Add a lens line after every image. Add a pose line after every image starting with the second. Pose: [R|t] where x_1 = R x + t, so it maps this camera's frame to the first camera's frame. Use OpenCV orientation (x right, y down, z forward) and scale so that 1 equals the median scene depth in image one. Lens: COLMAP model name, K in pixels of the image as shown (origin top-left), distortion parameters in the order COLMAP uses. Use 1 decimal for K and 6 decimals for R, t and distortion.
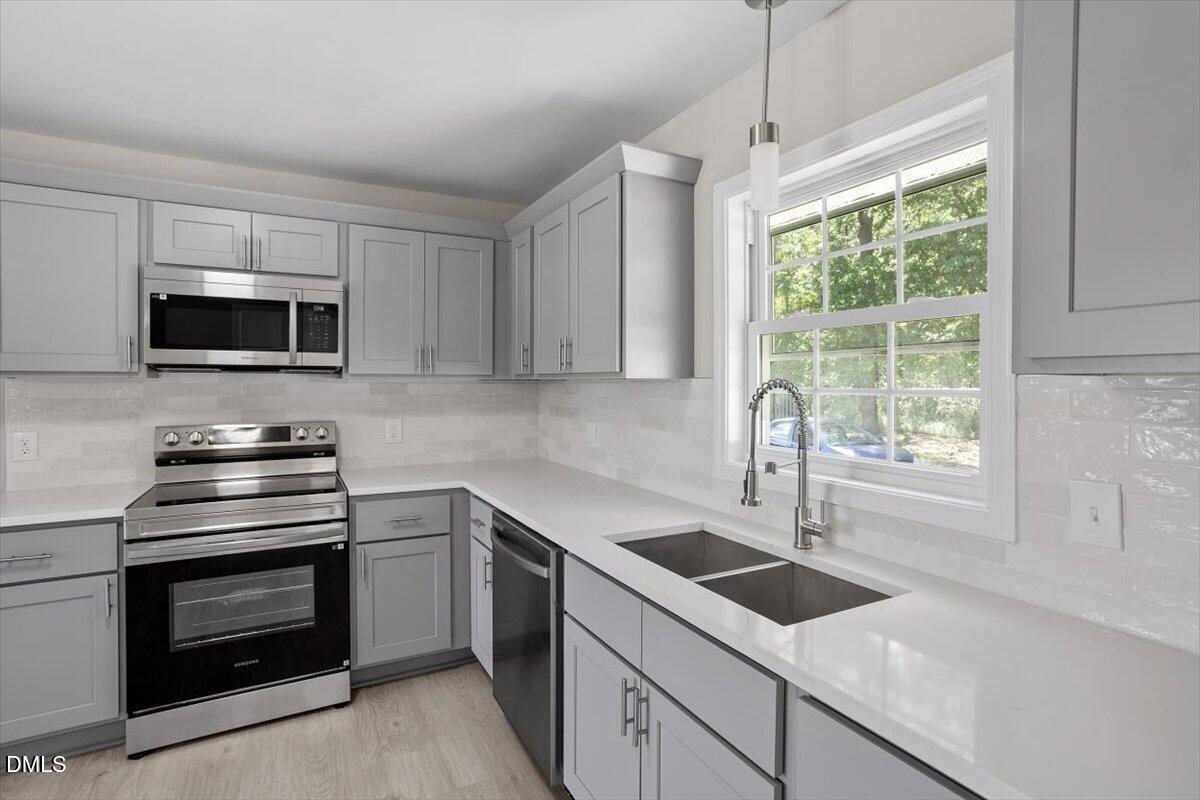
lens RADIAL K [[585.7, 0, 598.0], [0, 585.7, 388.4], [0, 0, 1]] dist [-0.058222, 0.035043]
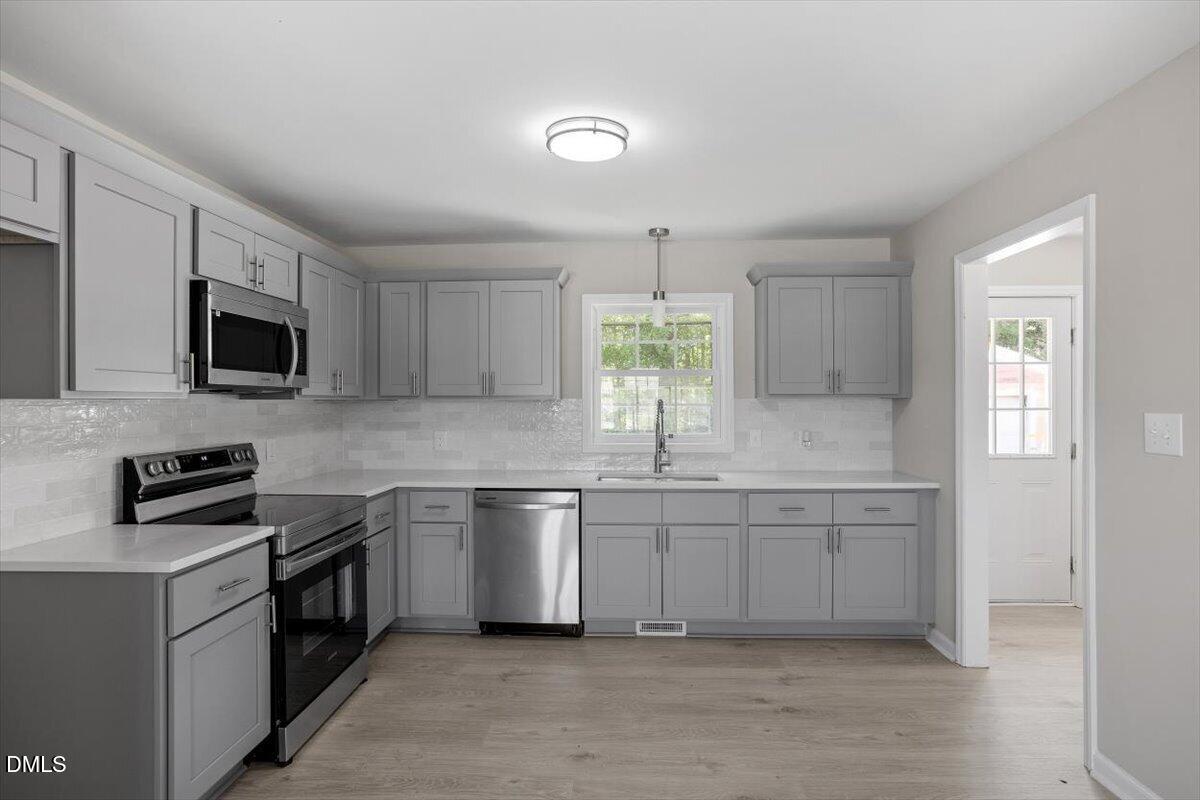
lens RADIAL K [[633.2, 0, 601.6], [0, 633.2, 399.0], [0, 0, 1]] dist [-0.057614, 0.041658]
pose [[0.513599, -0.002600, 0.858027, -1.340638], [0.013202, 0.999901, -0.004873, -0.005567], [-0.857929, 0.013831, 0.513582, -0.073291]]
